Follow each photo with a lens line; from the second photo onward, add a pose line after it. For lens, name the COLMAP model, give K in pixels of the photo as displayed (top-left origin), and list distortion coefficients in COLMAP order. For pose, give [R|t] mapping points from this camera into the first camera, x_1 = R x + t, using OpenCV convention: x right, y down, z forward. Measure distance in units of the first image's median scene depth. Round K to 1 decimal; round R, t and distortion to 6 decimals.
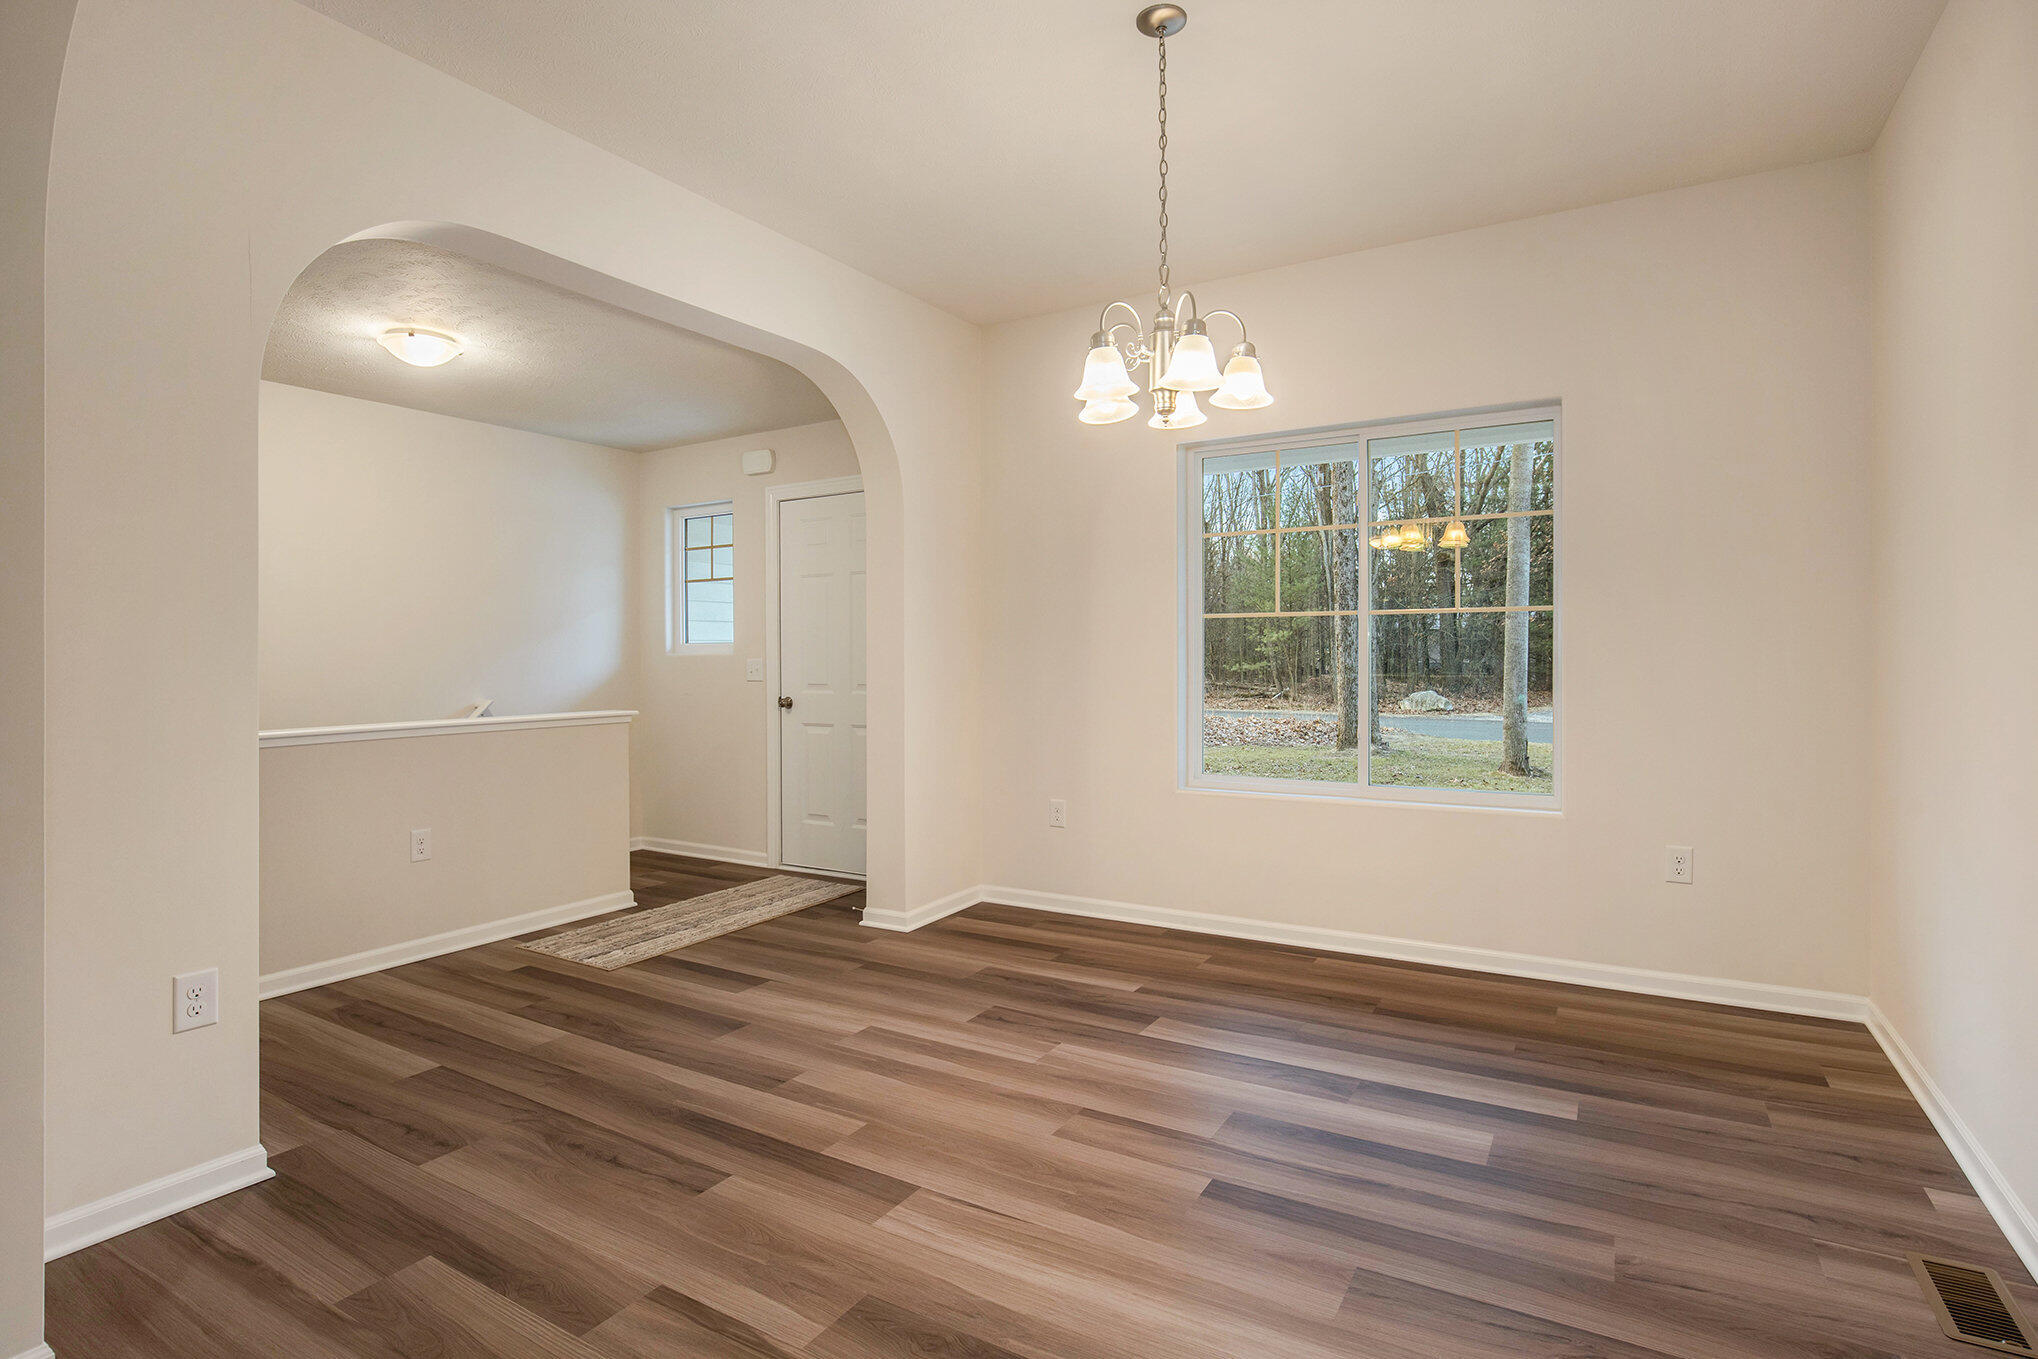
lens RADIAL K [[1001.5, 0, 1069.0], [0, 1001.5, 669.2], [0, 0, 1]] dist [-0.039829, 0.000445]
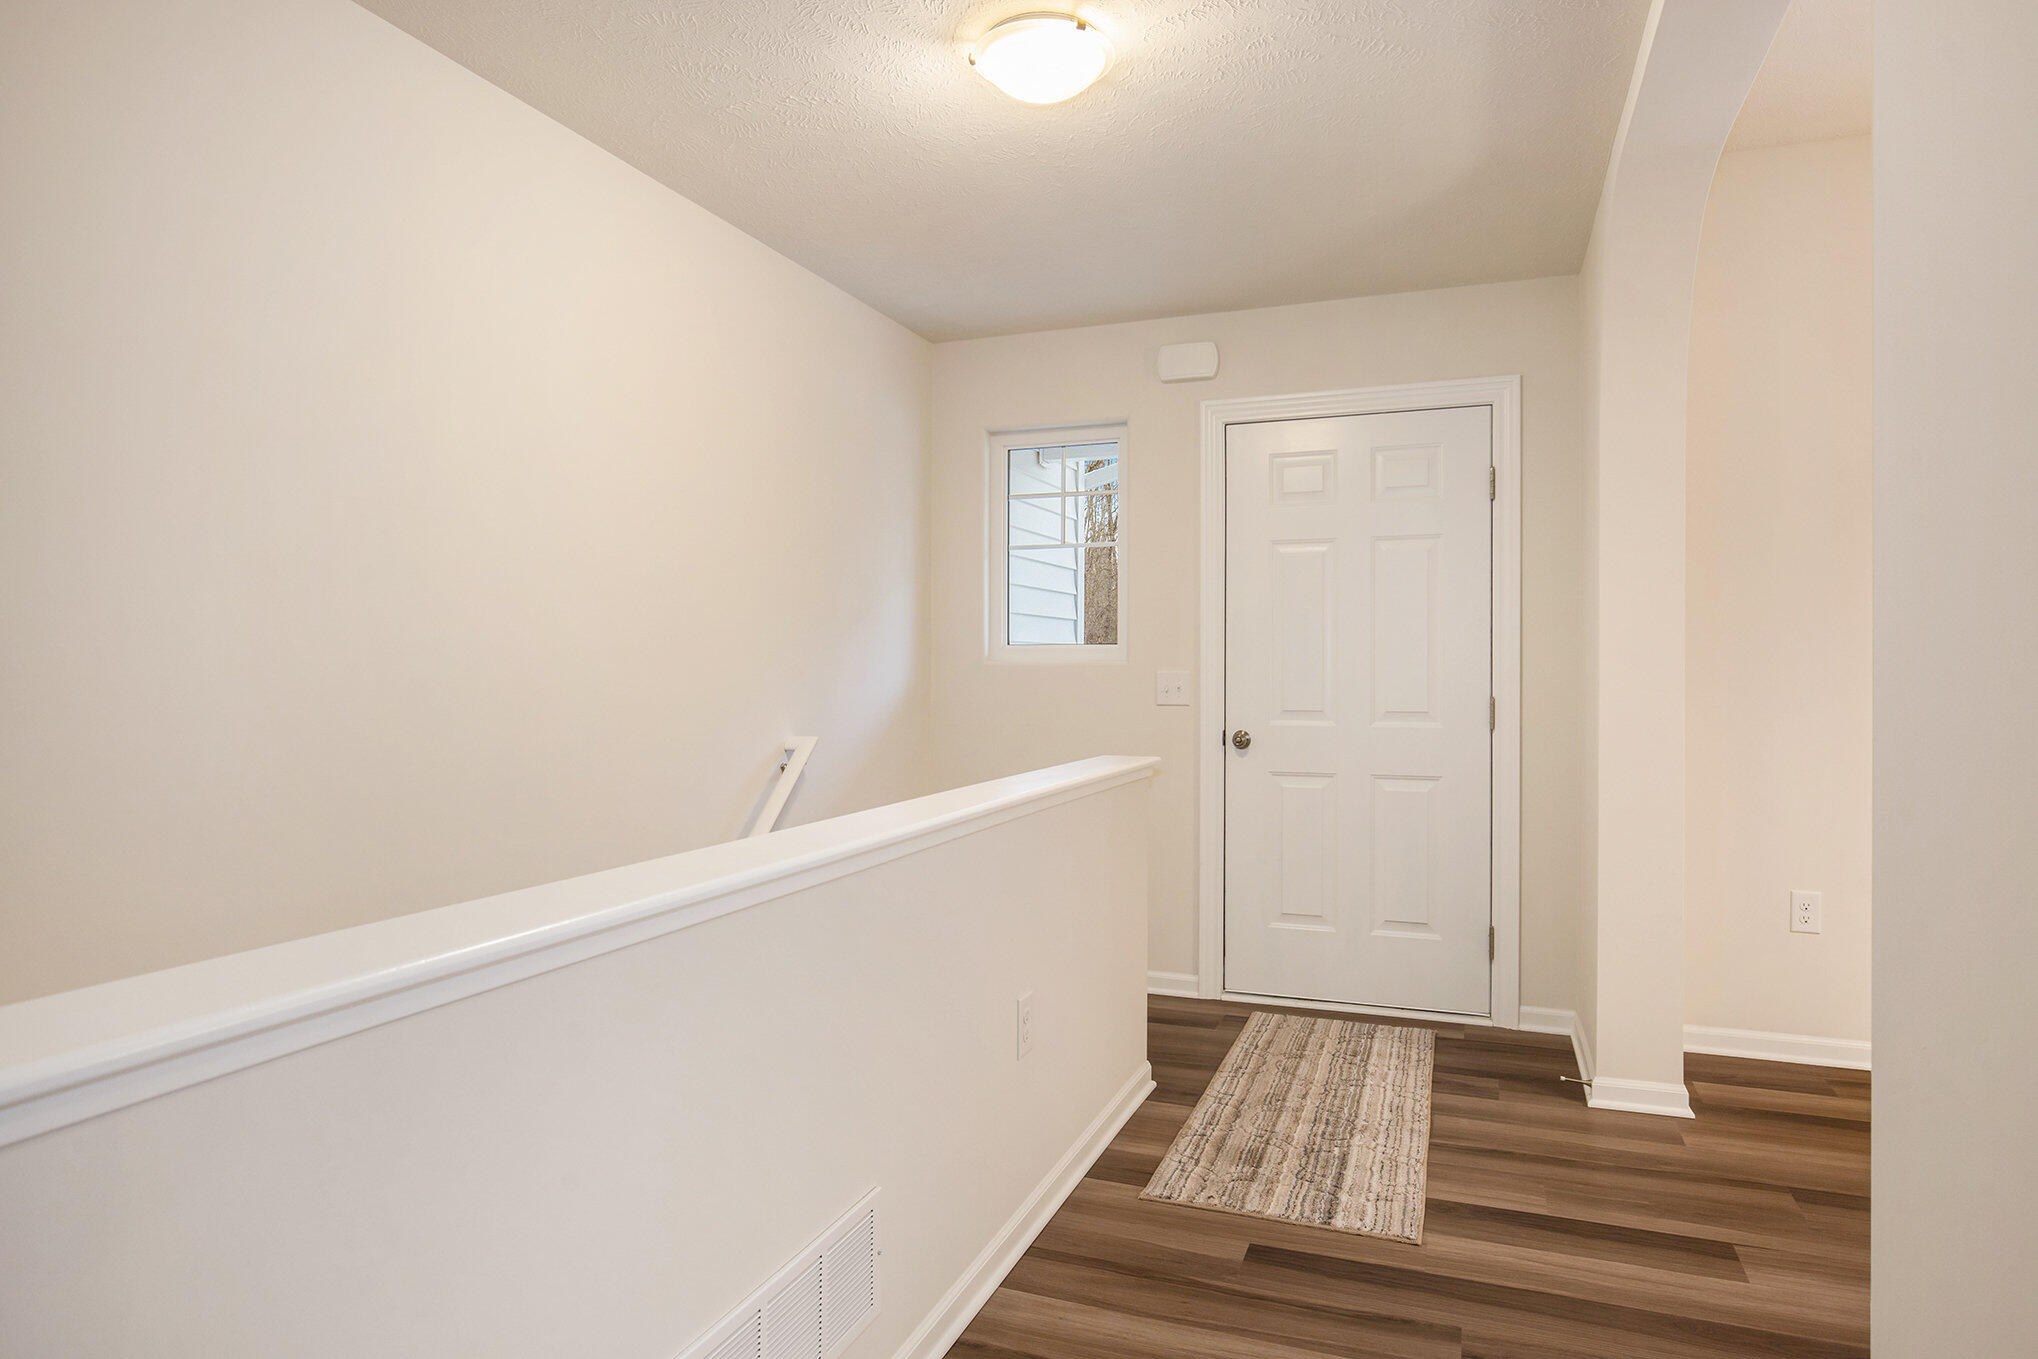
lens RADIAL K [[1191.2, 0, 1019.0], [0, 1191.2, 679.5], [0, 0, 1]] dist [-0.000425, 0.000020]
pose [[0.987213, 0.007277, 0.159240, -0.621222], [-0.006469, 0.999963, -0.005592, 0.000475], [-0.159275, 0.004490, 0.987224, 0.307018]]
